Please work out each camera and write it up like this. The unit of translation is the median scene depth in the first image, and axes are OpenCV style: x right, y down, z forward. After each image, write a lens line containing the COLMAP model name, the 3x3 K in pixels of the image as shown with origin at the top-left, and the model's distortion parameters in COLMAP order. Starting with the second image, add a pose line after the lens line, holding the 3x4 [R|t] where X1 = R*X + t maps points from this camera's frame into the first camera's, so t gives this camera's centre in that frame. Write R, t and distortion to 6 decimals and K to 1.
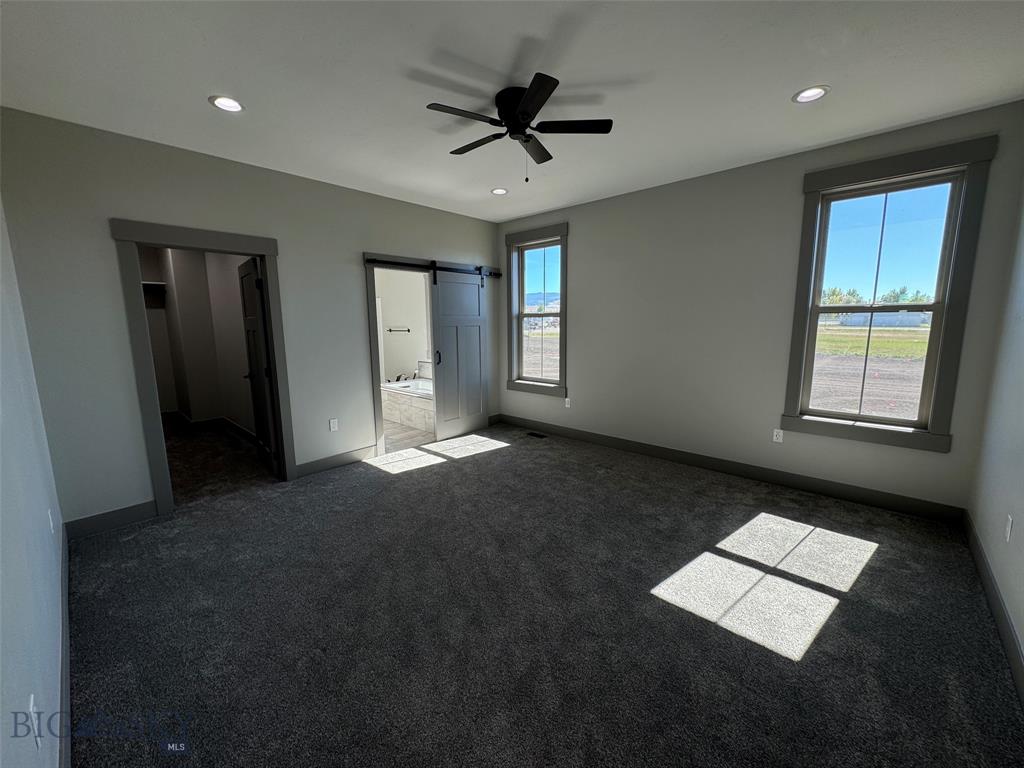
lens RADIAL K [[406.3, 0, 513.6], [0, 406.3, 387.7], [0, 0, 1]] dist [-0.001326, 0.000344]
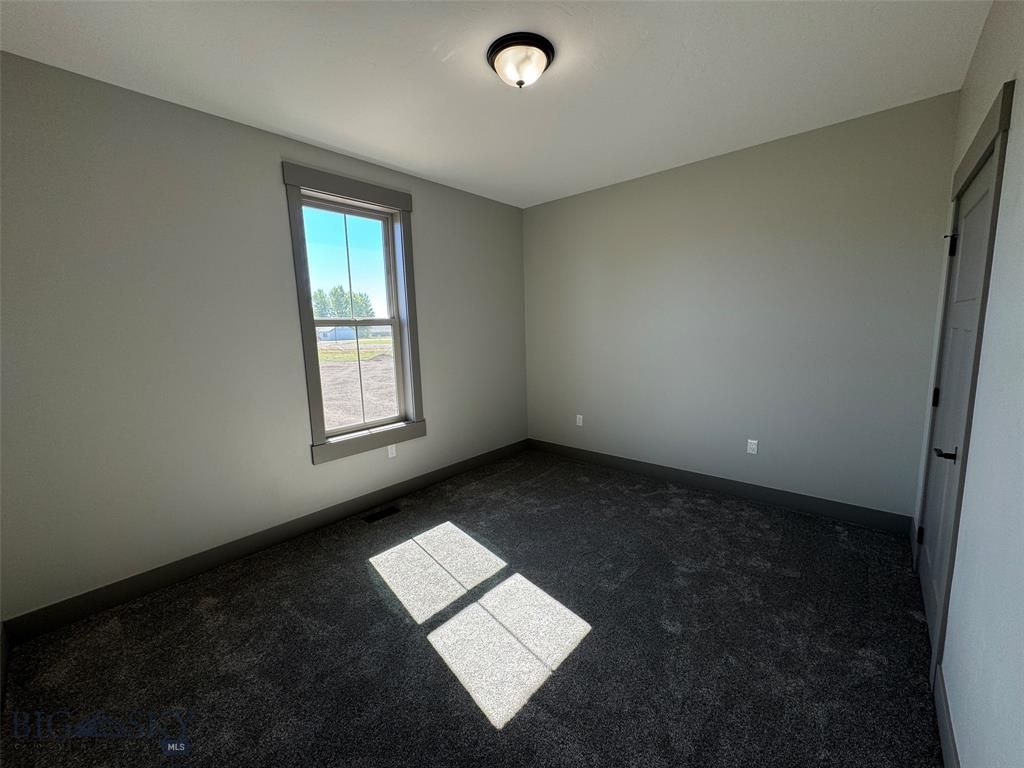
lens RADIAL K [[406.3, 0, 514.3], [0, 406.3, 382.6], [0, 0, 1]] dist [-0.001326, 0.000344]
pose [[-0.037397, -0.133229, 0.990379, -0.195951], [0.187789, 0.972479, 0.137912, -0.116792], [-0.981497, 0.191140, -0.011349, 0.667260]]
